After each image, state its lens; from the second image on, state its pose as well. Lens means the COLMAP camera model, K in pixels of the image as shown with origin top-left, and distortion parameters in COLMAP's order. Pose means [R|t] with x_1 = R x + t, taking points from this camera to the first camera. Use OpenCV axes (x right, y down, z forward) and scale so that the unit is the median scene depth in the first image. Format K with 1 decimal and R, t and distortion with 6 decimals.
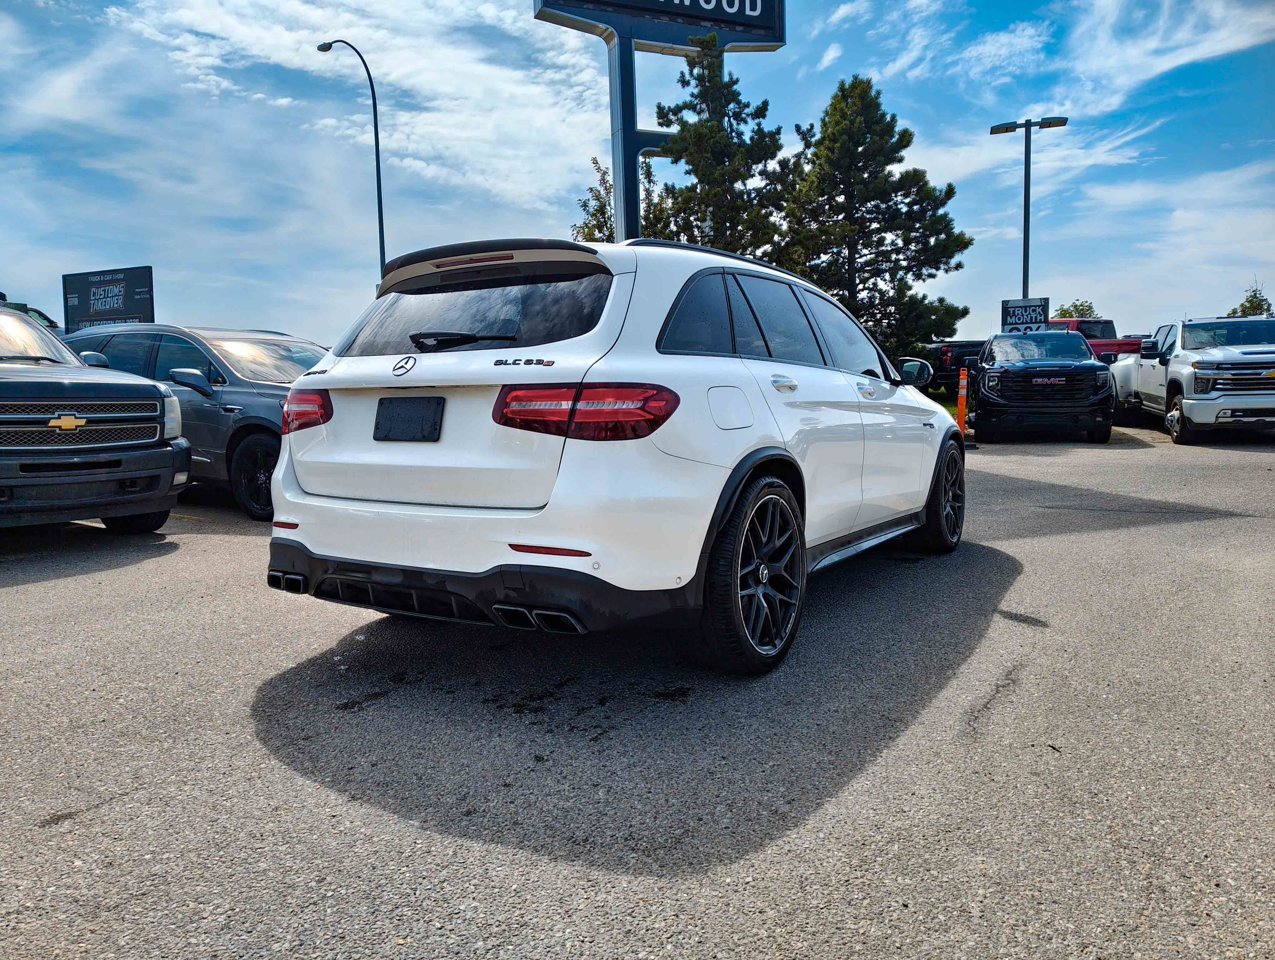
lens RADIAL K [[952.6, 0, 637.5], [0, 952.6, 480.0], [0, 0, 1]] dist [0.030170, -0.002711]
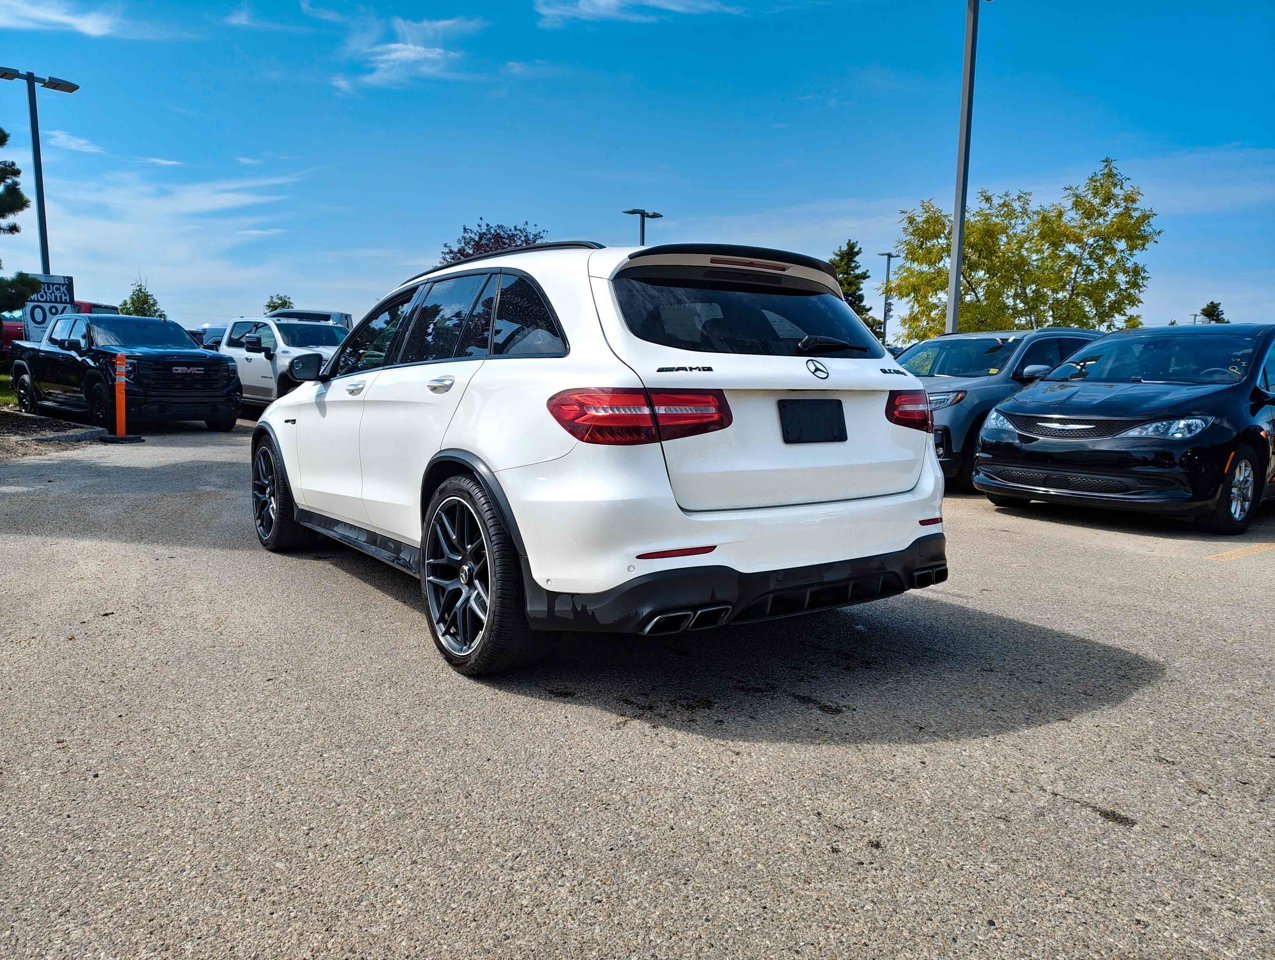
lens RADIAL K [[952.6, 0, 637.5], [0, 952.6, 480.0], [0, 0, 1]] dist [0.030170, -0.002711]
pose [[0.352957, -0.079264, 0.932276, -1.227438], [0.064874, 0.996080, 0.060127, -0.072023], [-0.933388, 0.039258, 0.356716, 0.786216]]
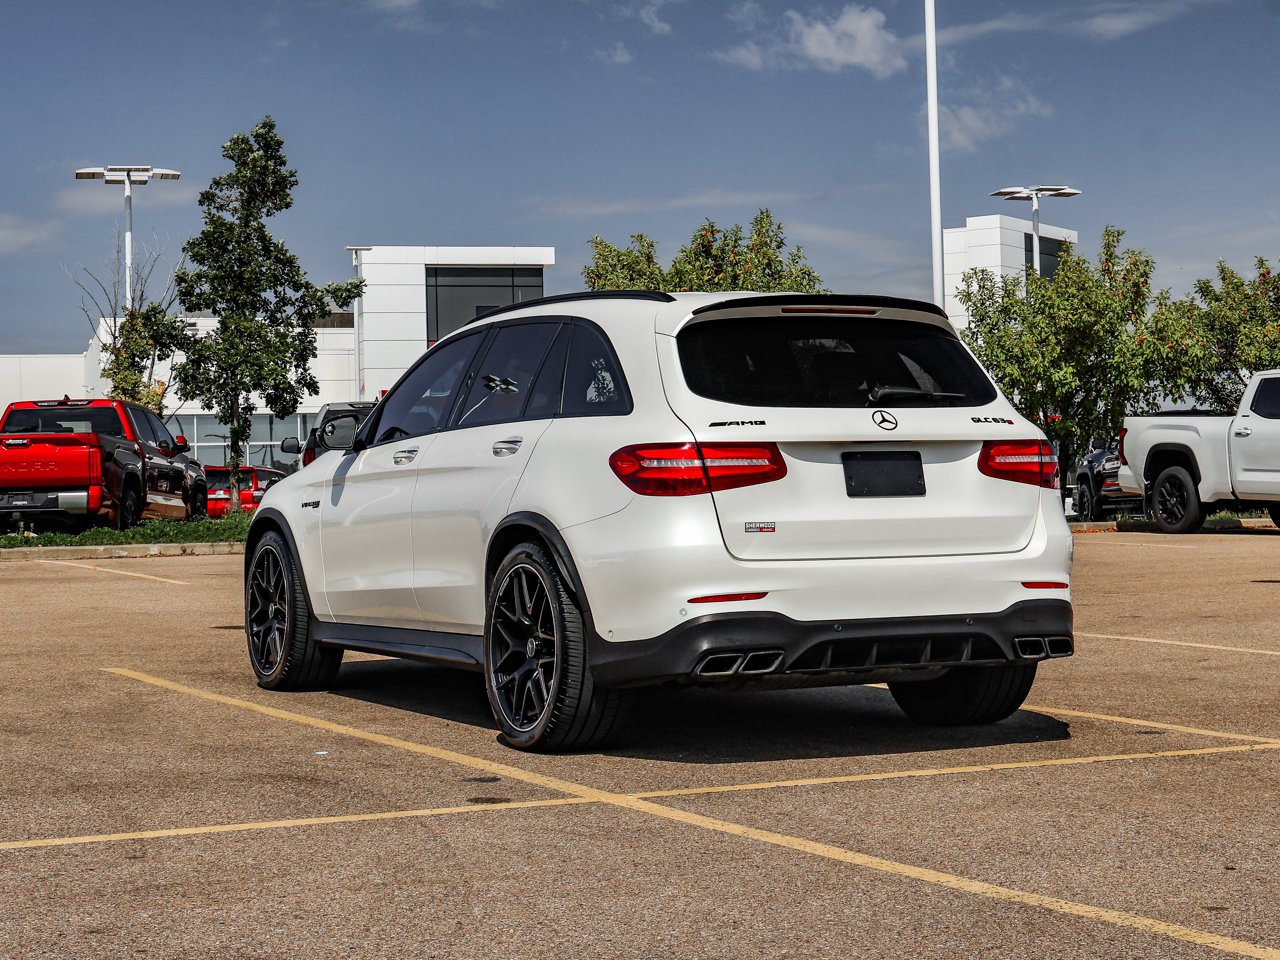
lens RADIAL K [[2909.7, 0, 640.0], [0, 2909.7, 480.0], [0, 0, 1]] dist [-0.270851, 0.469812]
pose [[0.495145, 0.001548, 0.868809, -2.905758], [0.079655, 0.995706, -0.047171, 0.064142], [-0.865151, 0.092561, 0.492895, -0.266734]]
